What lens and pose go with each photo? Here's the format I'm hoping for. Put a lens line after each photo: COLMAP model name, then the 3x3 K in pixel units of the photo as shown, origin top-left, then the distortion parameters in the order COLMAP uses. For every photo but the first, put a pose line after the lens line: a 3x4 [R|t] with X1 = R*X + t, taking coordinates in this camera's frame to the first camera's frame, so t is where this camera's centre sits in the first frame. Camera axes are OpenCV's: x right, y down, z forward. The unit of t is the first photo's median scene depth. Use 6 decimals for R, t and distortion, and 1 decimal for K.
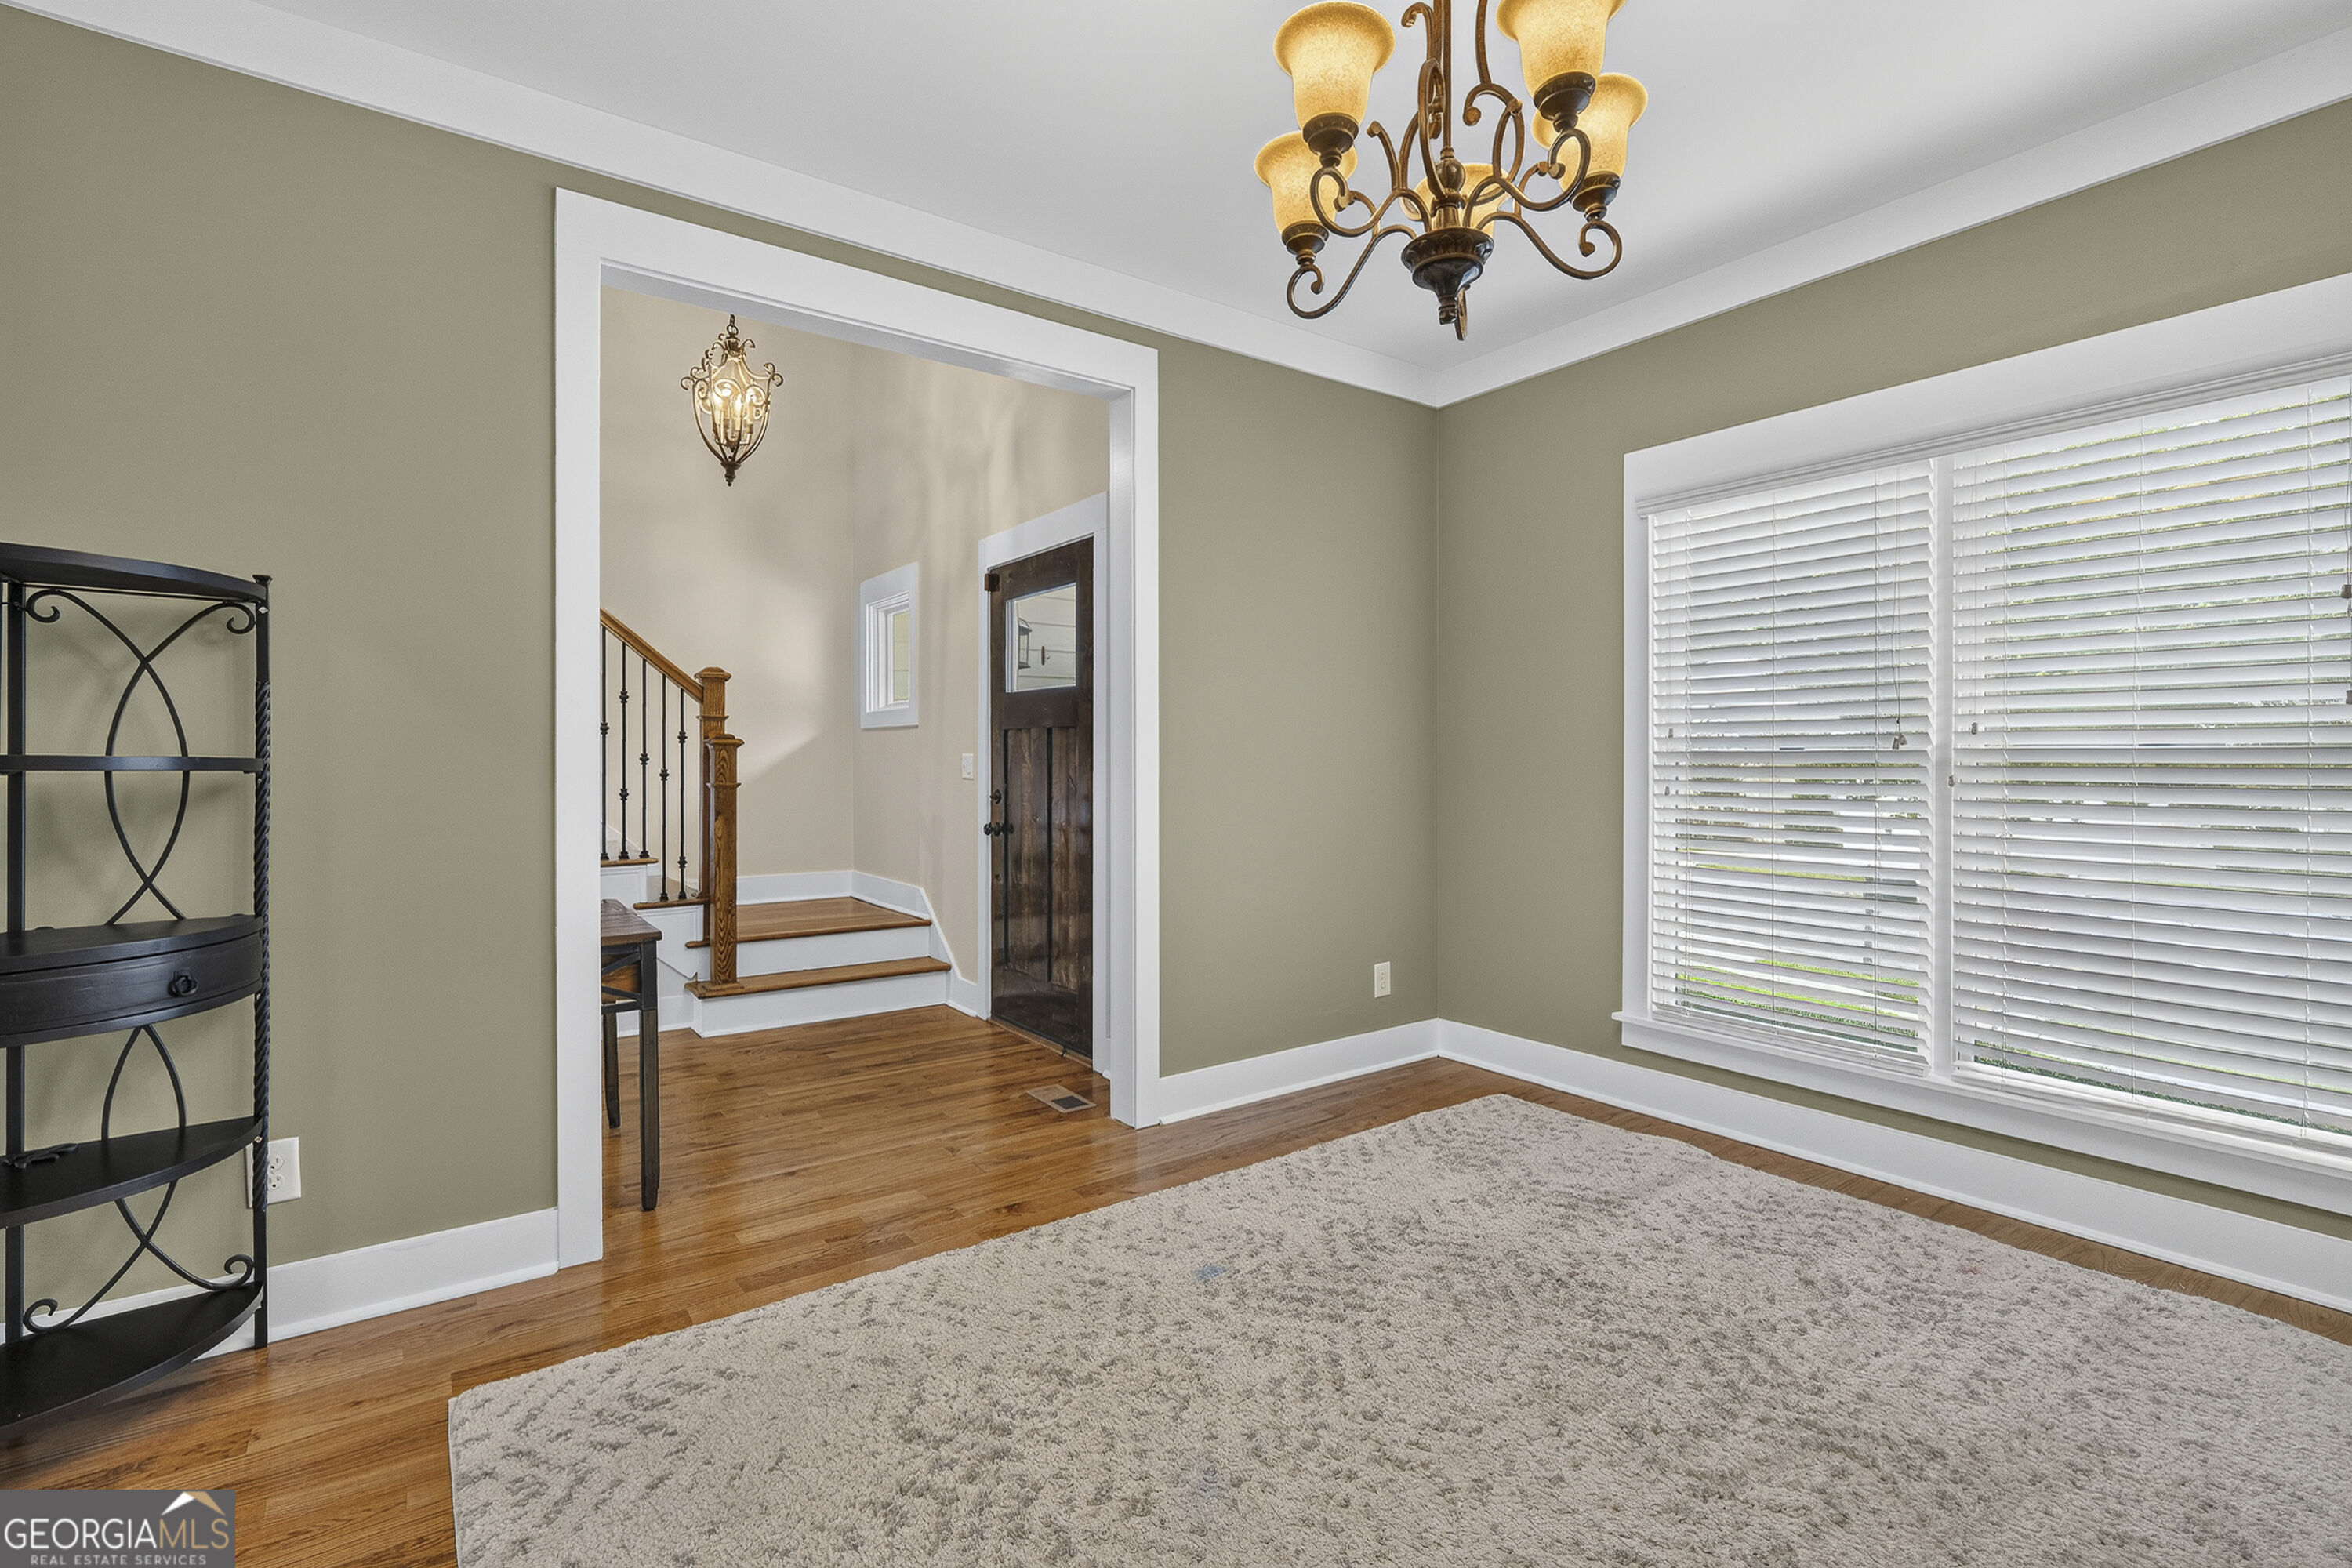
lens RADIAL K [[1058.7, 0, 1162.9], [0, 1058.7, 766.8], [0, 0, 1]] dist [-0.010072, 0.000834]
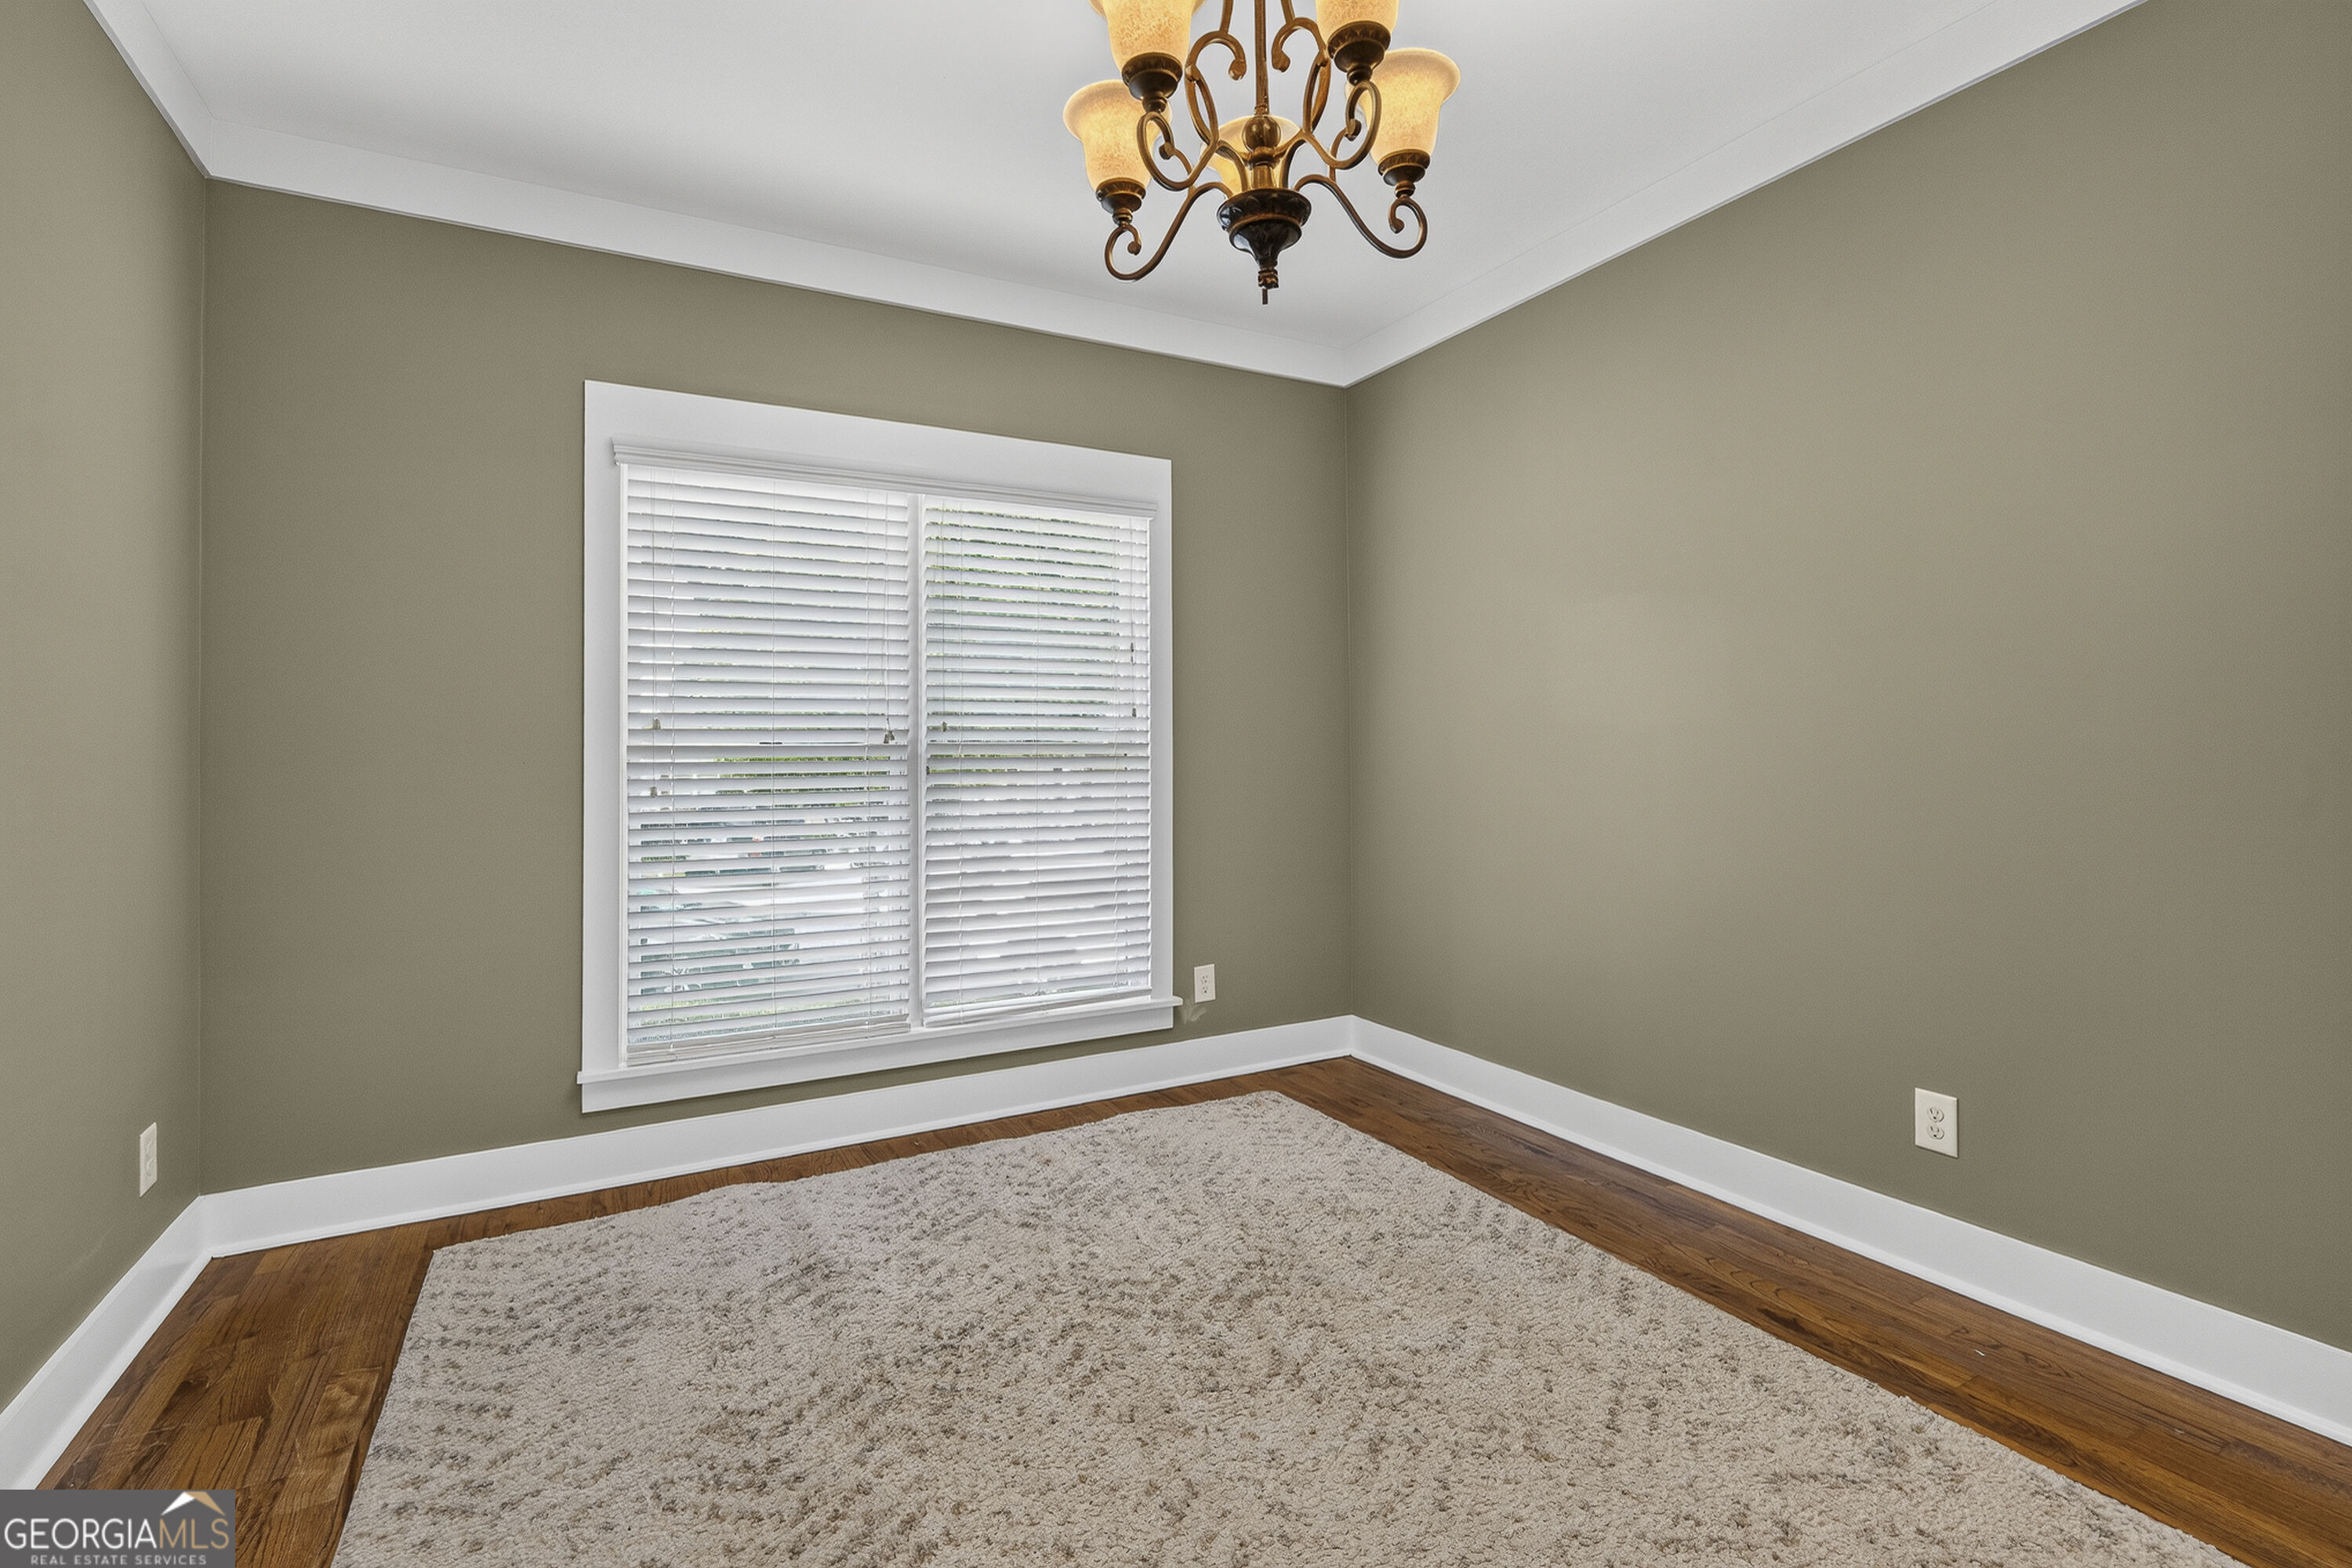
lens RADIAL K [[1085.0, 0, 1178.5], [0, 1085.0, 731.5], [0, 0, 1]] dist [-0.003467, -0.000228]
pose [[0.121964, 0.015695, 0.992410, -0.459434], [0.015837, 0.999717, -0.017757, -0.004994], [-0.992408, 0.017883, 0.121680, 0.629585]]
